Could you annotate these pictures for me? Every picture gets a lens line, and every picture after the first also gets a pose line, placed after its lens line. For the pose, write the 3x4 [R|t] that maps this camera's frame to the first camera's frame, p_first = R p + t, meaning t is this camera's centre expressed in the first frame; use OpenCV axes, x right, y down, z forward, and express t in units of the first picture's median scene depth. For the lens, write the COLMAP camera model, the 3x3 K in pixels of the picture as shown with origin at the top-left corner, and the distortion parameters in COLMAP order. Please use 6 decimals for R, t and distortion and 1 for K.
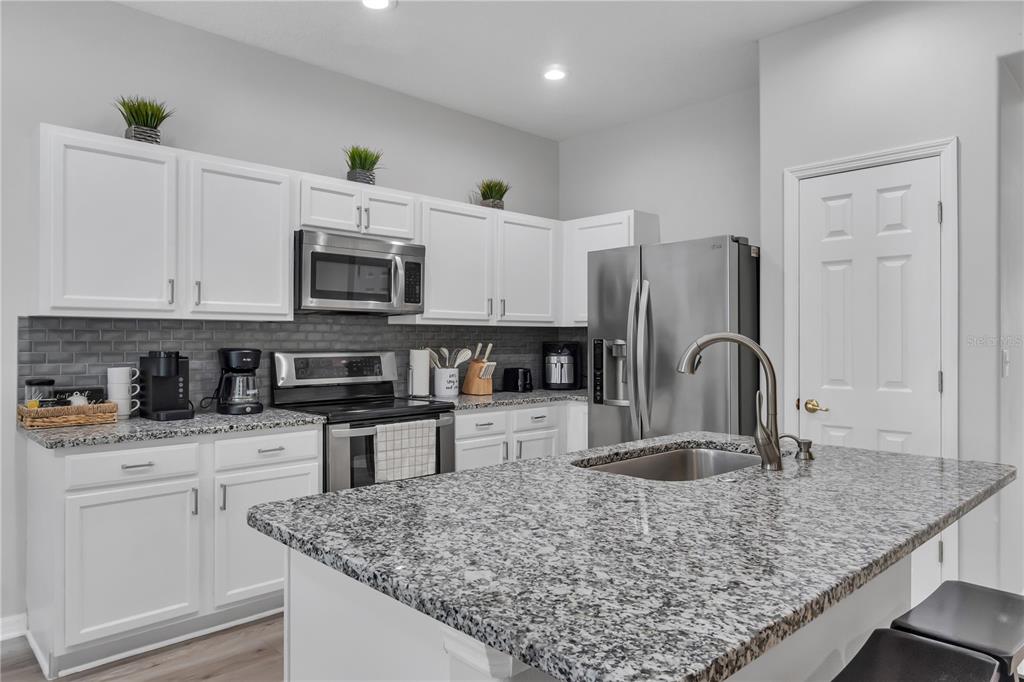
lens RADIAL K [[675.3, 0, 512.0], [0, 675.3, 341.0], [0, 0, 1]] dist [-0.001242, 0.000035]
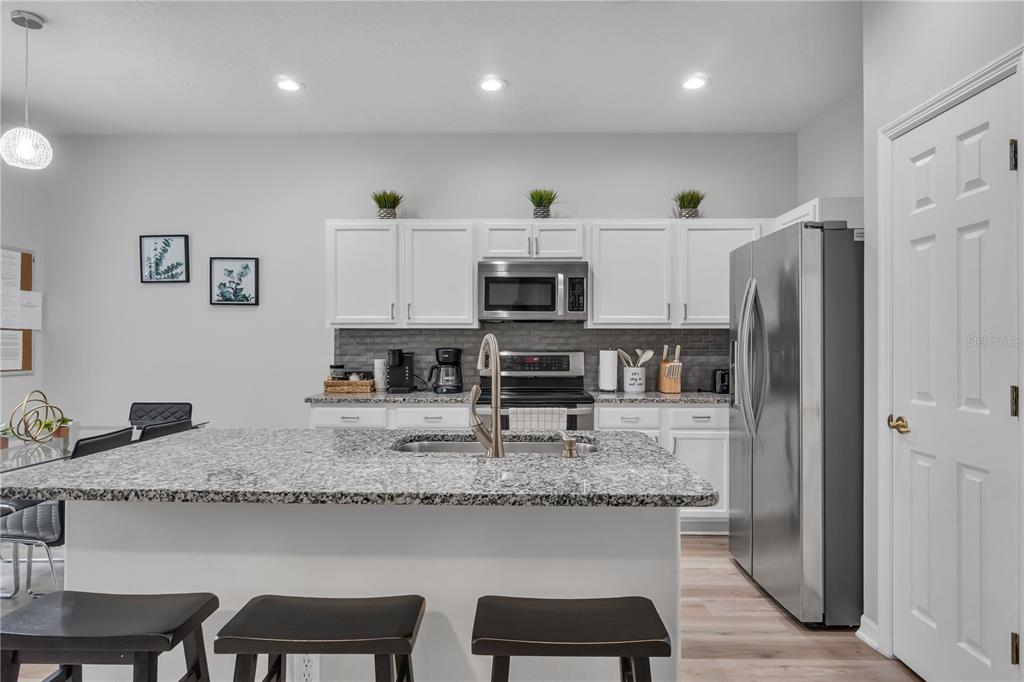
lens RADIAL K [[616.5, 0, 512.0], [0, 616.5, 341.0], [0, 0, 1]] dist [0.000554, -0.000304]
pose [[0.703771, -0.002453, -0.710423, 0.622432], [-0.000792, 0.999991, -0.004237, 0.001690], [0.710426, 0.003544, 0.703763, 0.168364]]
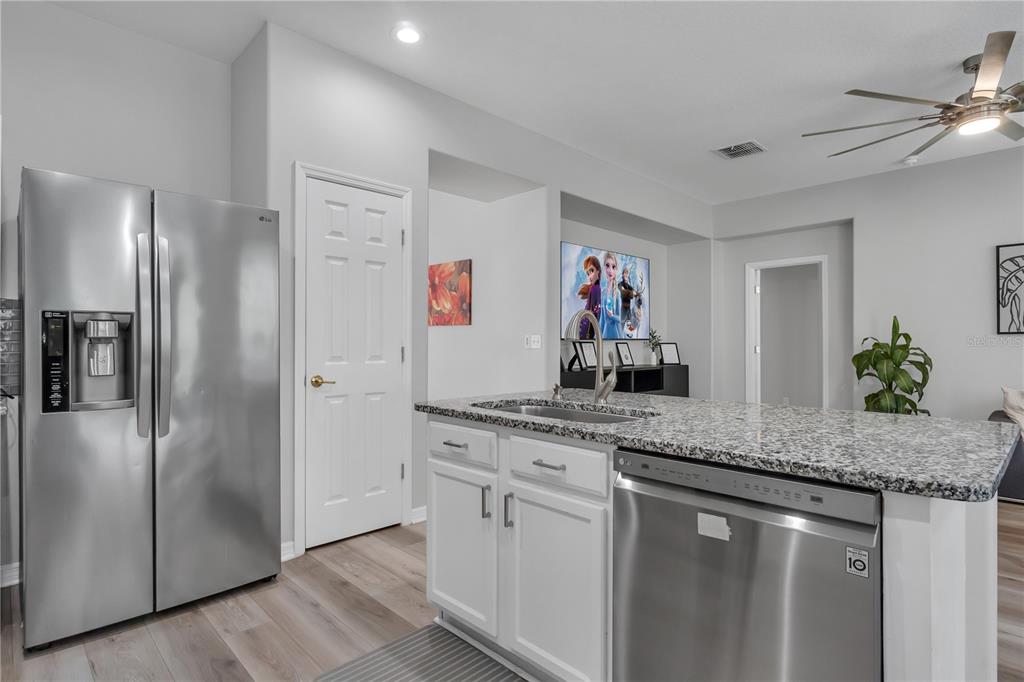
lens RADIAL K [[530.1, 0, 512.0], [0, 530.1, 341.0], [0, 0, 1]] dist [-0.003823, -0.000245]
pose [[-0.006829, 0.003337, 0.999971, -0.435595], [-0.001229, 0.999994, -0.003345, 0.030981], [-0.999976, -0.001252, -0.006825, 0.667495]]
